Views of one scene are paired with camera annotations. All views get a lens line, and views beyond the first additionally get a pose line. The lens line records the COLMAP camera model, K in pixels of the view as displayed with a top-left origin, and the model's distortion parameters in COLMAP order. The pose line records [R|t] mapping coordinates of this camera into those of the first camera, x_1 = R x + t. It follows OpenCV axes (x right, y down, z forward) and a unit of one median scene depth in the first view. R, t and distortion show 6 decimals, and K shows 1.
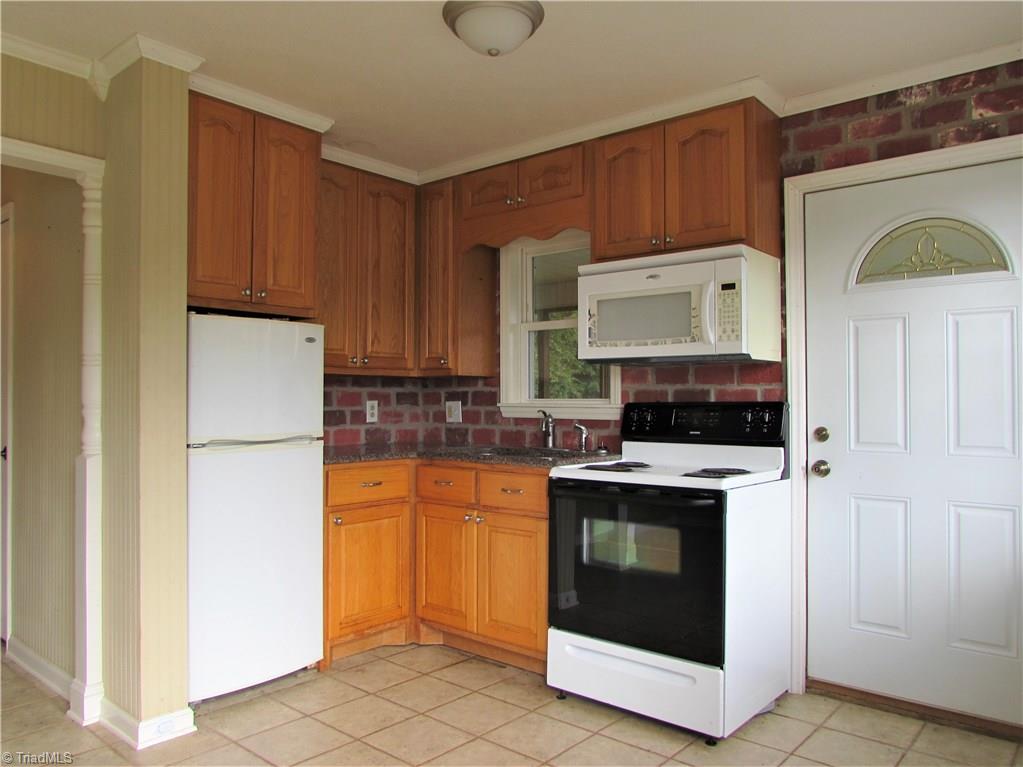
lens RADIAL K [[750.1, 0, 511.5], [0, 750.1, 383.5], [0, 0, 1]] dist [-0.034448, 0.012379]
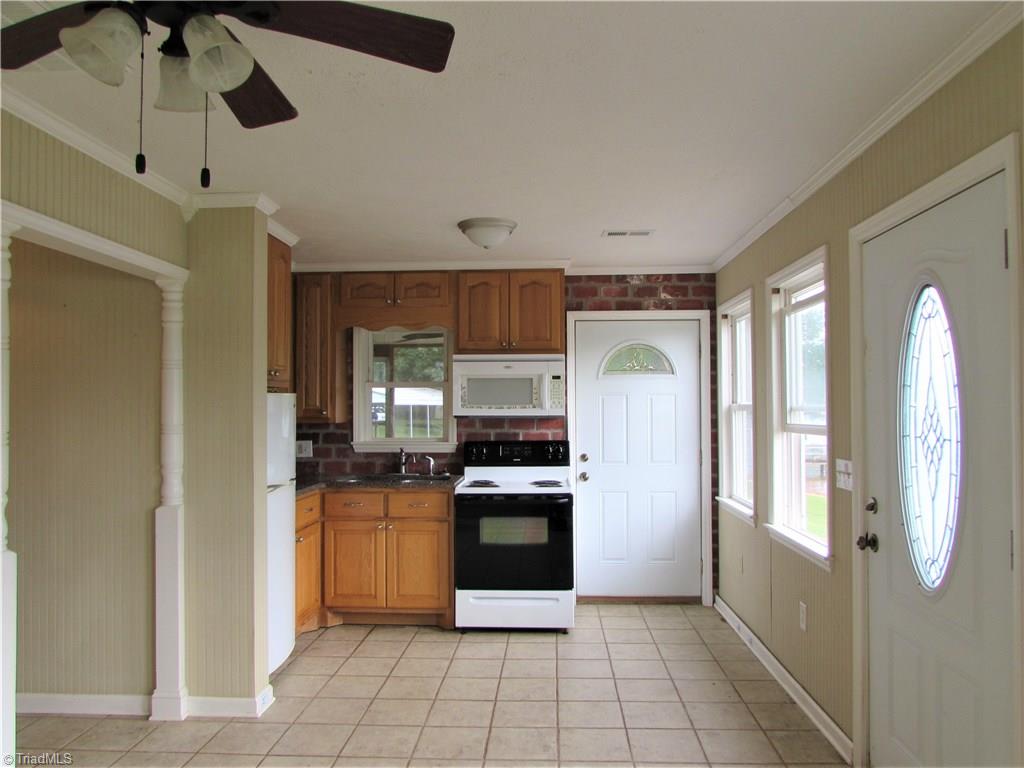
lens RADIAL K [[728.6, 0, 512.0], [0, 728.6, 384.0], [0, 0, 1]] dist [-0.038347, 0.007021]
pose [[0.795467, 0.009922, 0.605916, -0.752483], [-0.007380, 0.999950, -0.006684, -0.092306], [-0.605952, 0.000845, 0.795501, -0.271406]]
